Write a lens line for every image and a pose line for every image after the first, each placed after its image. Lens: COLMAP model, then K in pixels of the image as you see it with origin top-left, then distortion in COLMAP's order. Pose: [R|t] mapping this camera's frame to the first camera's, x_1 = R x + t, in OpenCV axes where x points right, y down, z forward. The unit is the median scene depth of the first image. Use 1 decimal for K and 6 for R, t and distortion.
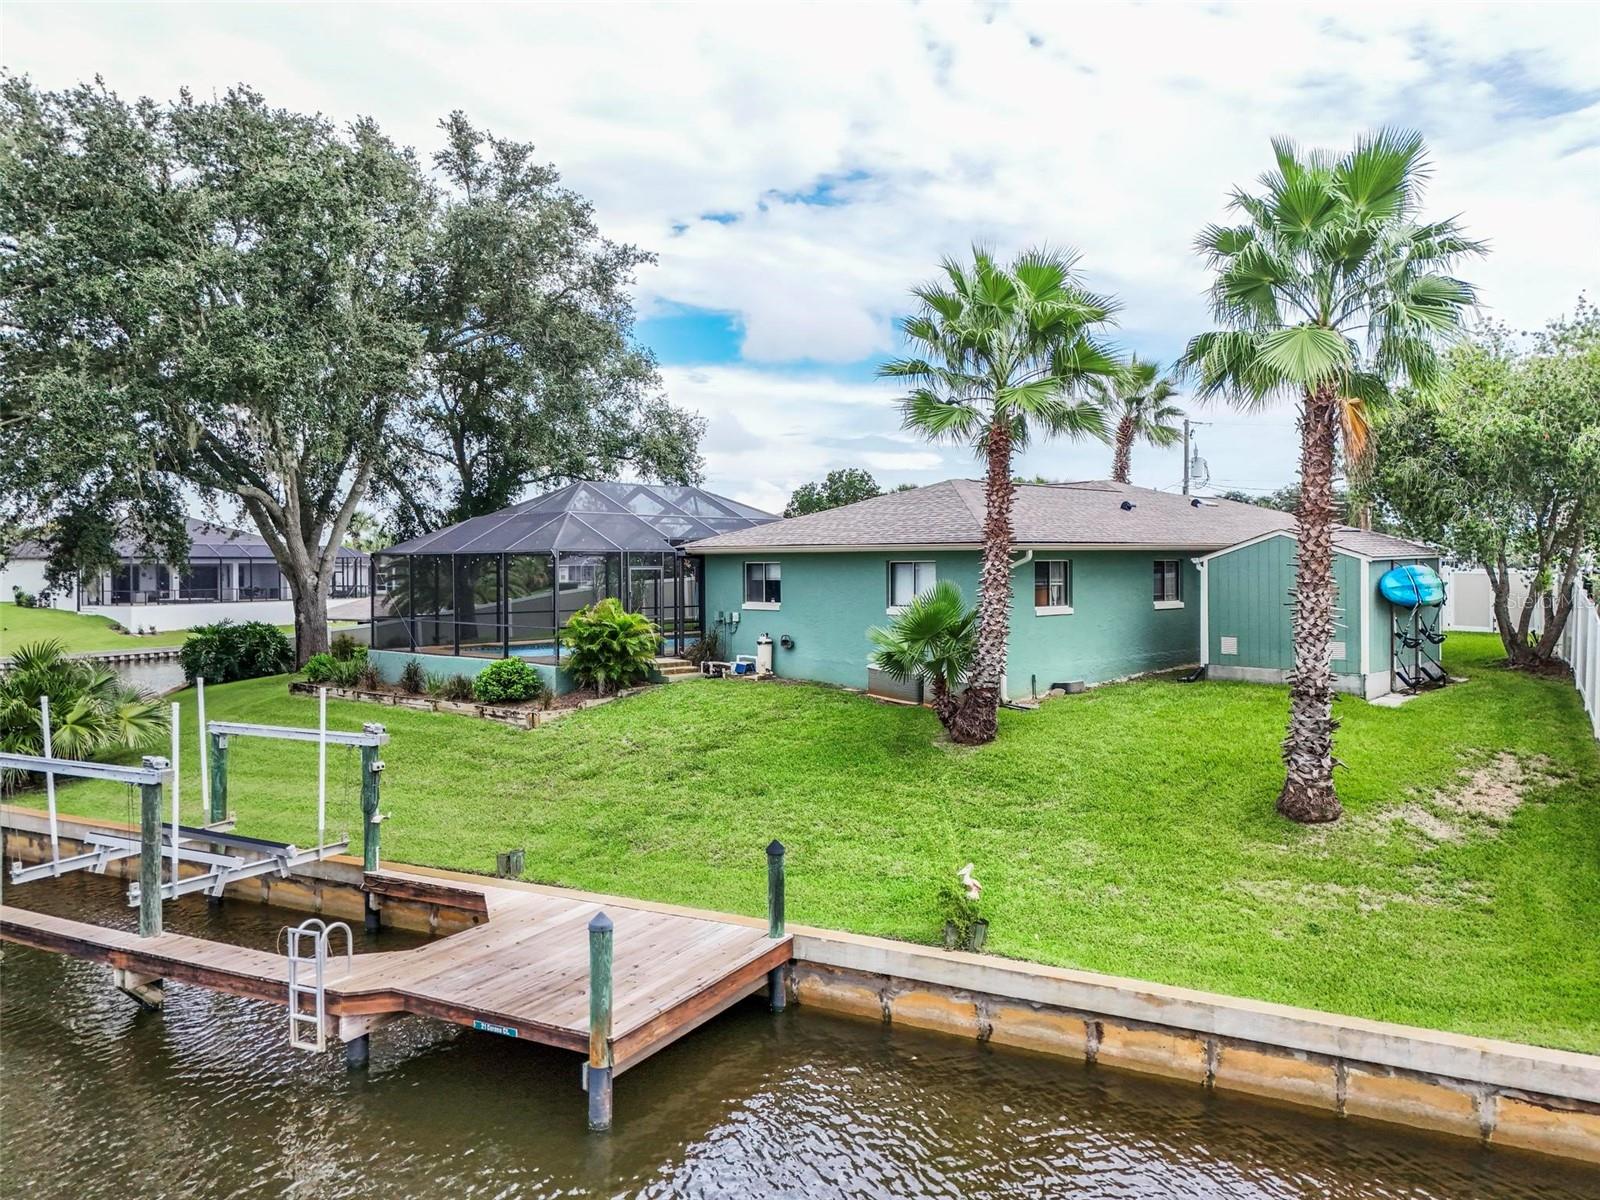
lens RADIAL K [[1169.8, 0, 795.7], [0, 1169.8, 593.2], [0, 0, 1]] dist [0.076266, -0.068782]
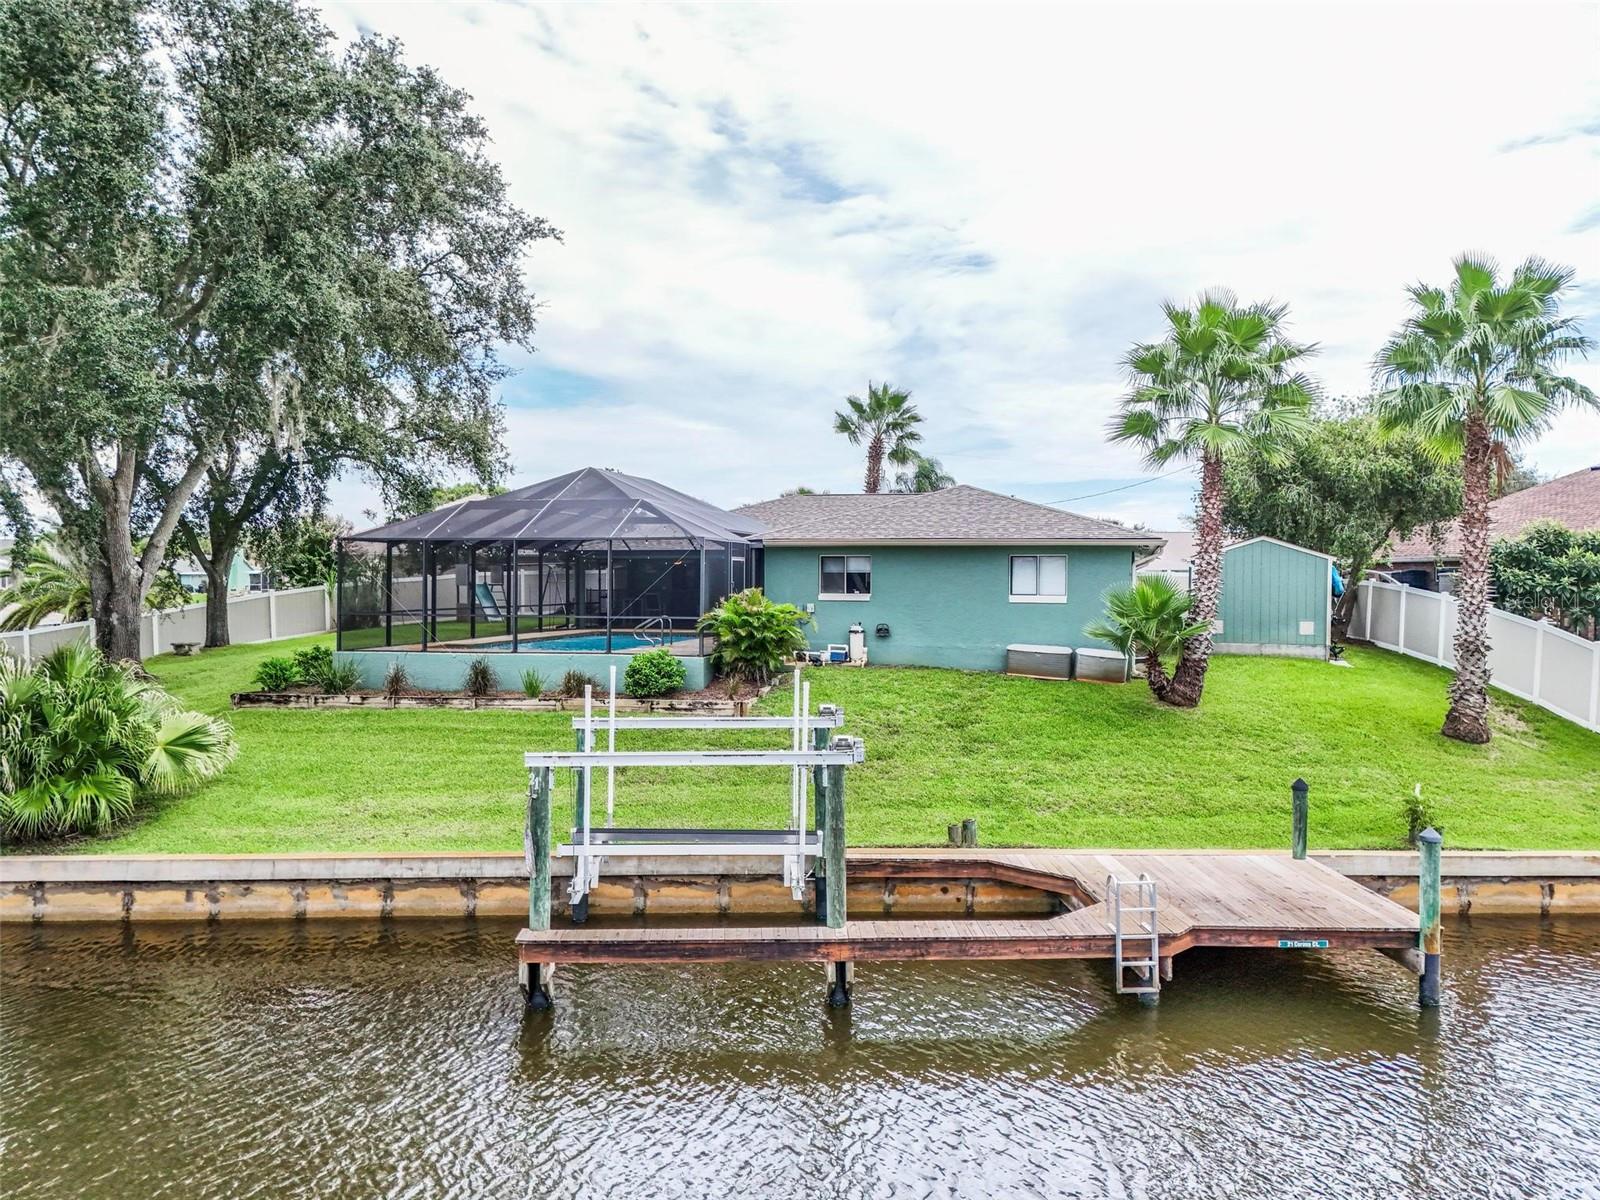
lens RADIAL K [[1169.8, 0, 791.8], [0, 1169.8, 603.8], [0, 0, 1]] dist [0.076266, -0.068782]
pose [[0.867006, -0.001593, 0.498296, -0.795134], [0.002127, 0.999998, -0.000503, 0.023567], [-0.498294, 0.001495, 0.867007, 0.156007]]
